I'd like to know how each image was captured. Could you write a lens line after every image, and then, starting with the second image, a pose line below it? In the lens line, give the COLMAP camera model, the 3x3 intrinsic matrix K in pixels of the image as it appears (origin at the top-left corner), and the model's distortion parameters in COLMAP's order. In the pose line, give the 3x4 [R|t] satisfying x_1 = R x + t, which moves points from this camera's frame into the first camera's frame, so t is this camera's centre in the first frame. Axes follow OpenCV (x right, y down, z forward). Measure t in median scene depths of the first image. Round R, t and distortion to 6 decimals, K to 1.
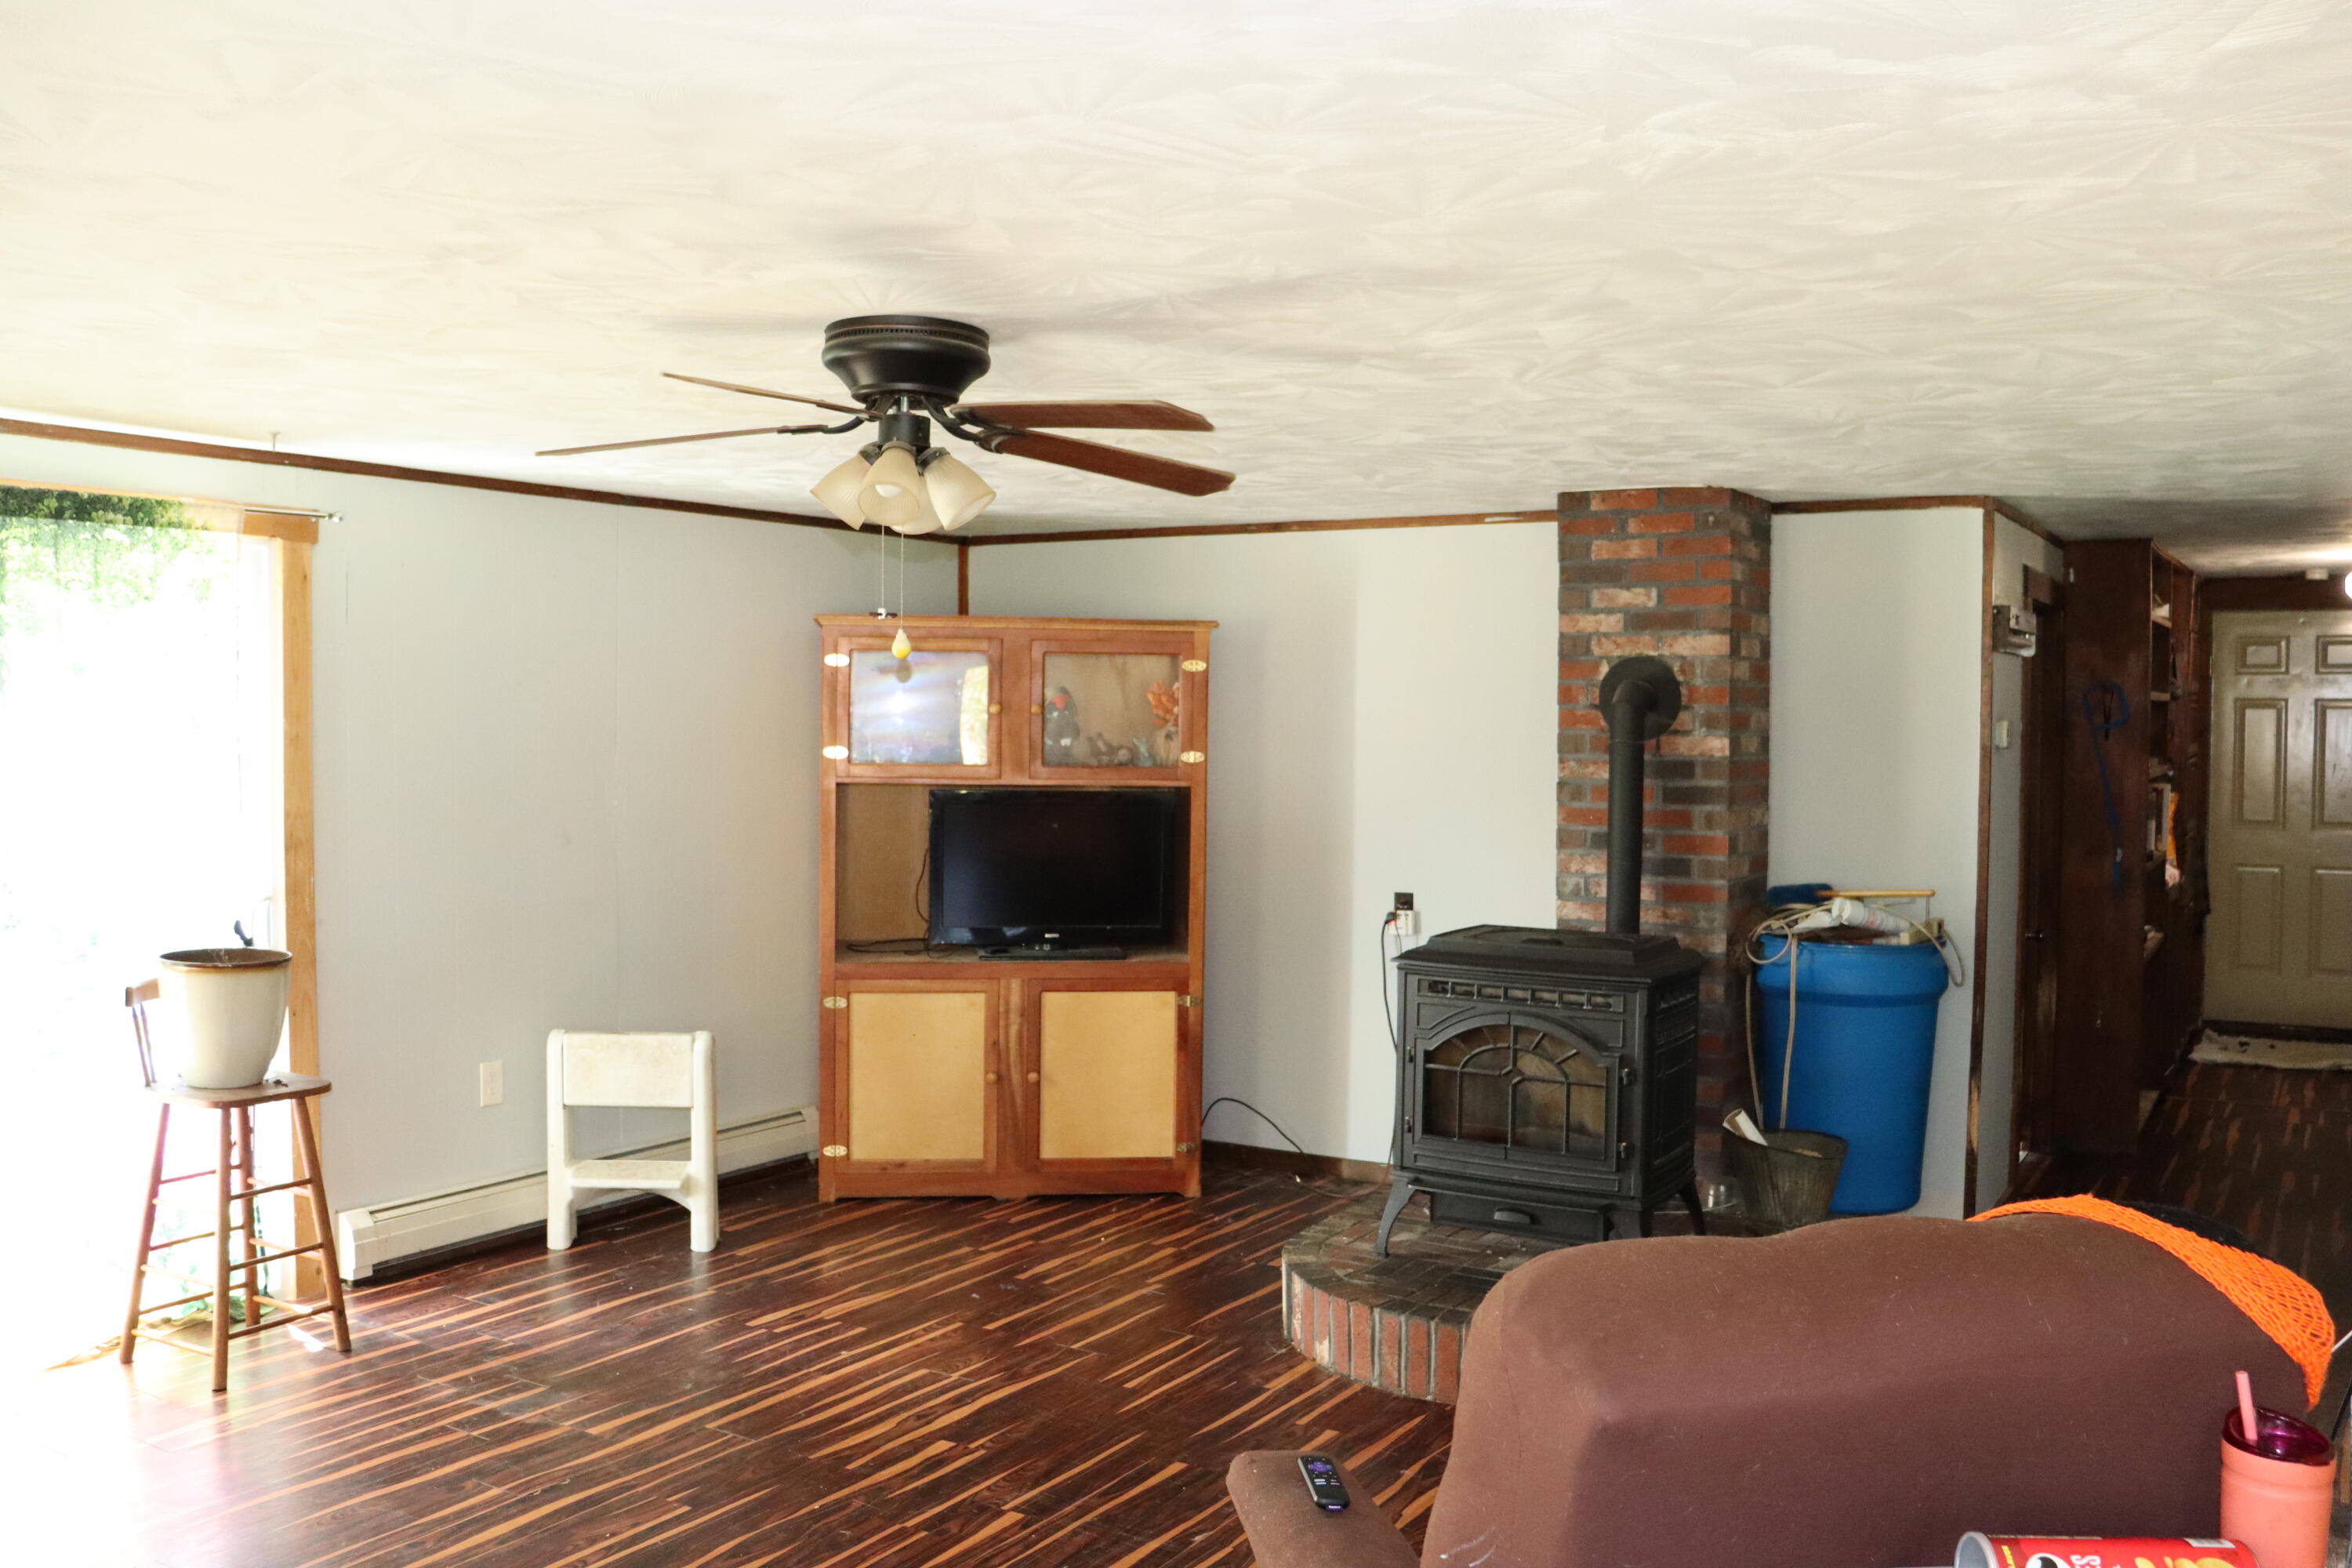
lens RADIAL K [[2017.2, 0, 1176.0], [0, 2017.2, 784.0], [0, 0, 1]] dist [-0.165373, 0.181518]
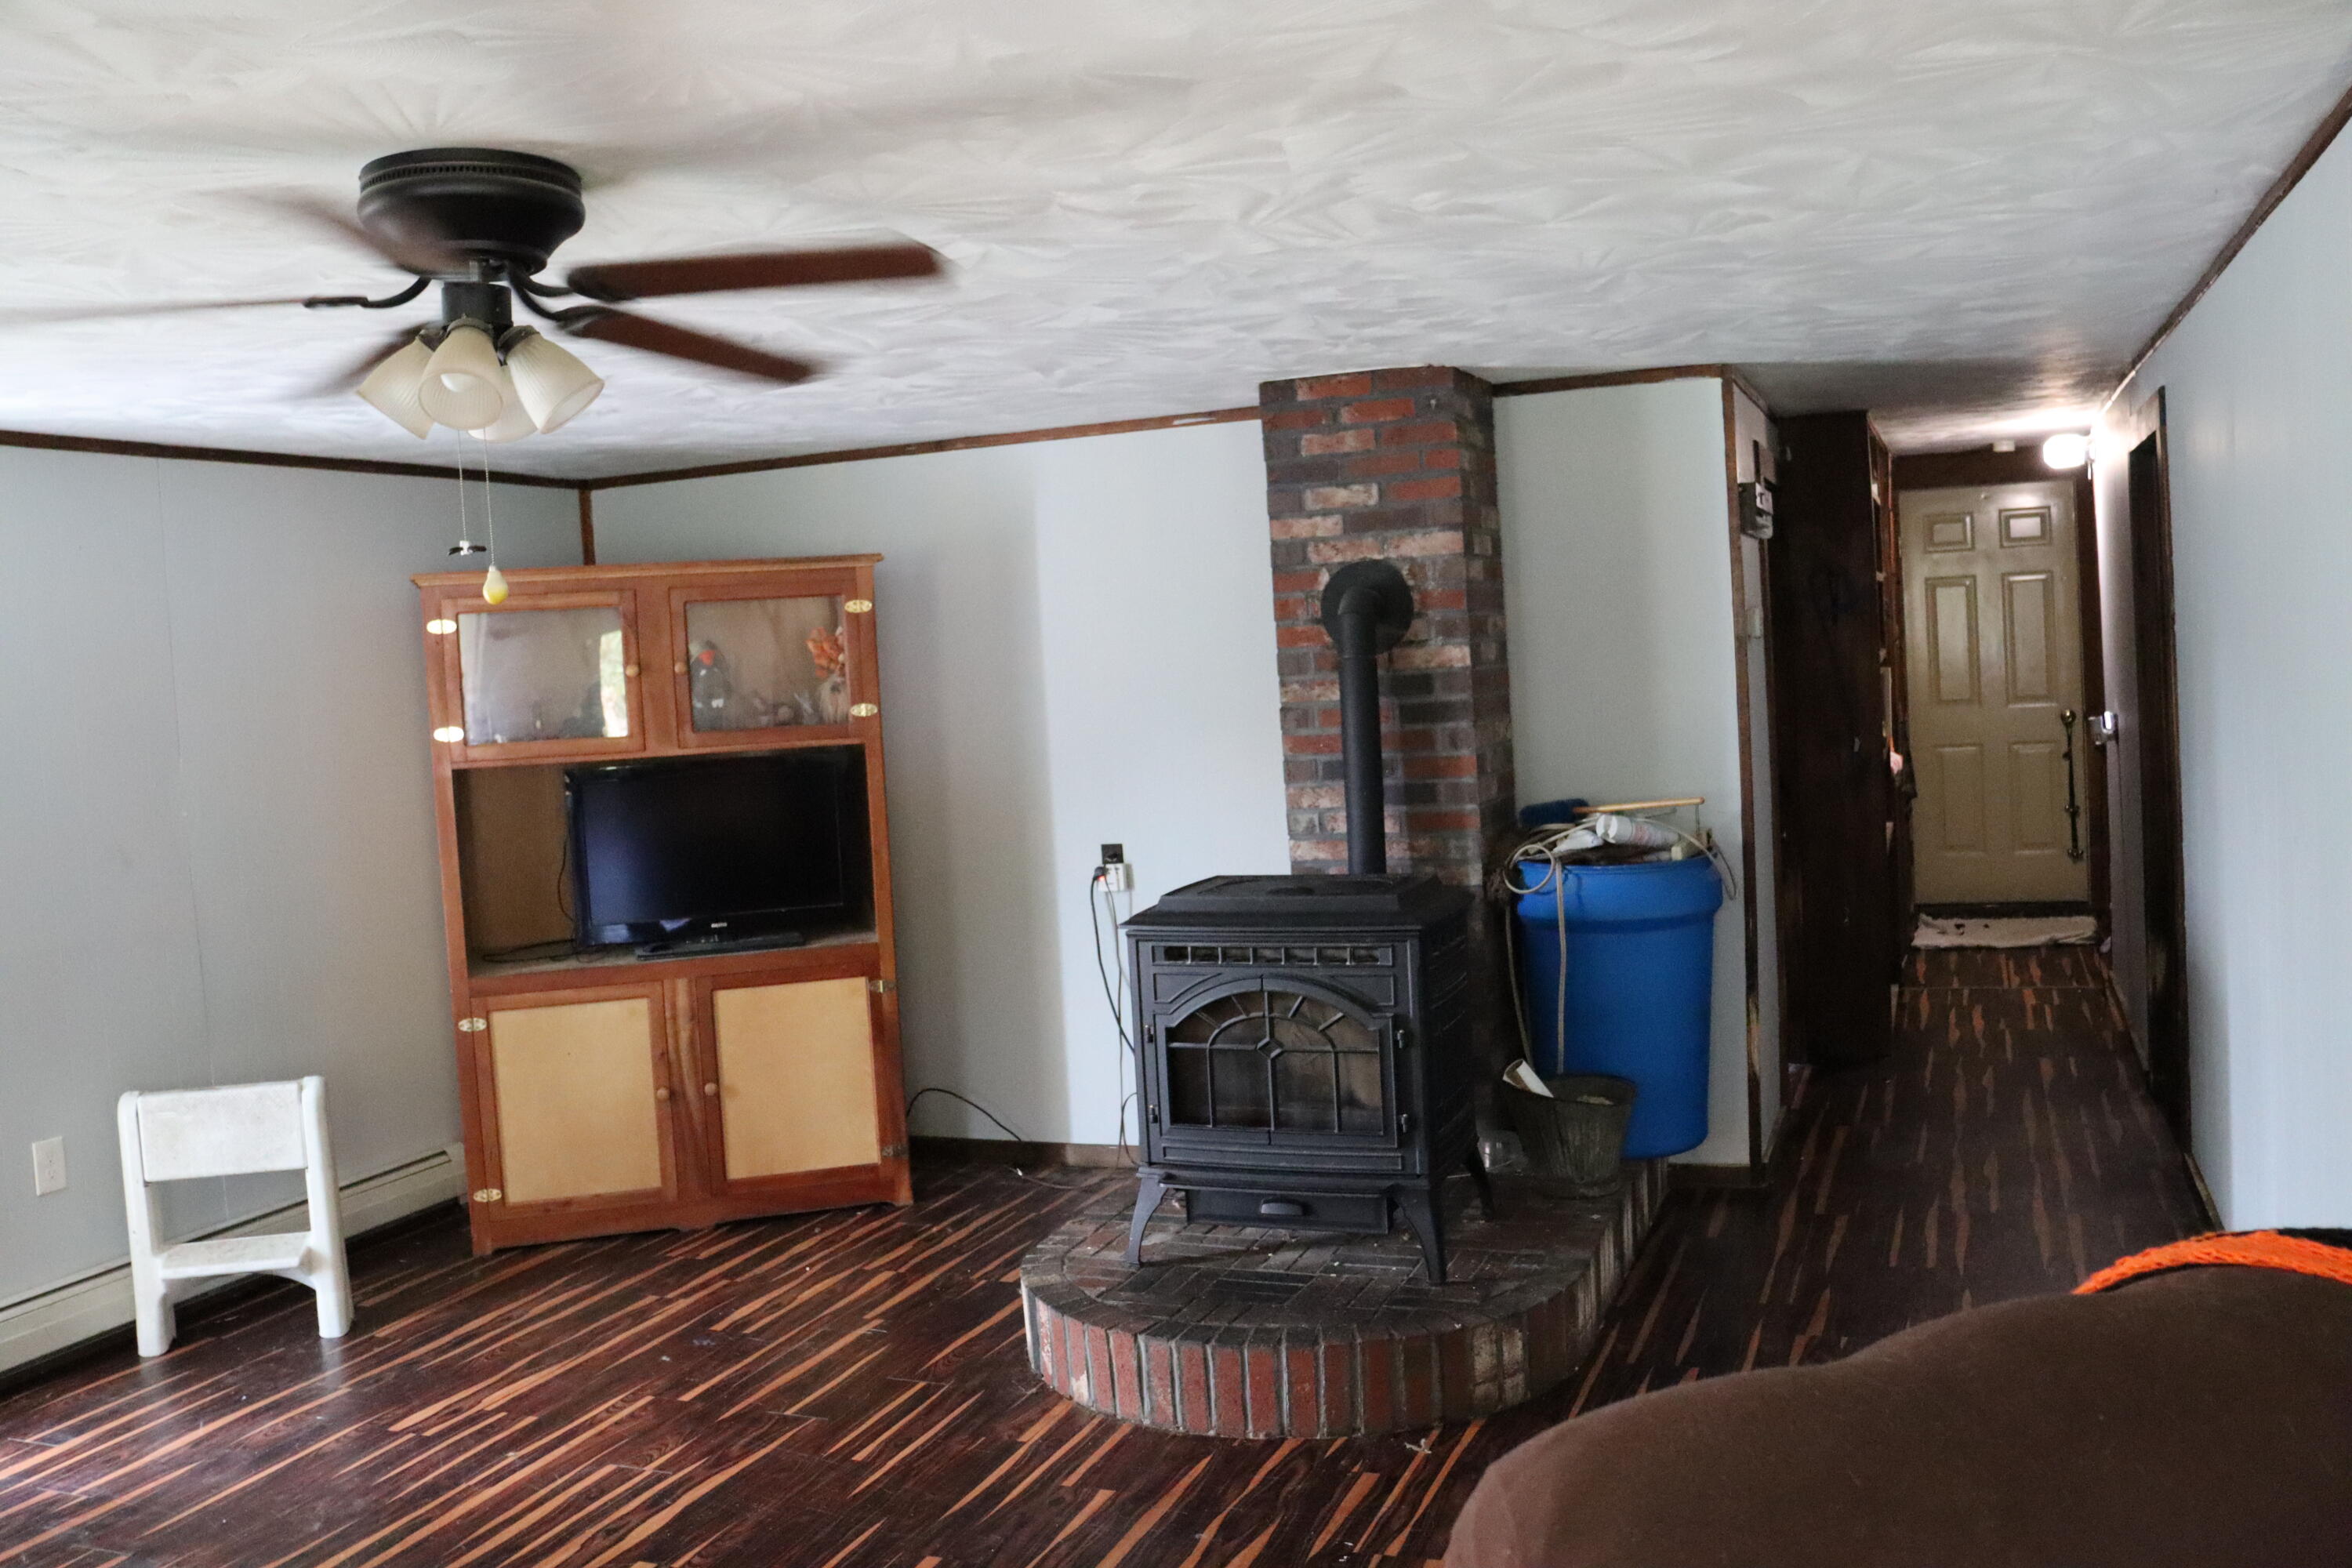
lens RADIAL K [[2017.2, 0, 1176.0], [0, 2017.2, 784.0], [0, 0, 1]] dist [-0.165373, 0.181518]
pose [[0.983026, -0.076490, 0.166758, -0.007682], [0.071936, 0.996857, 0.033192, -0.000477], [-0.168773, -0.020633, 0.985439, 0.129546]]
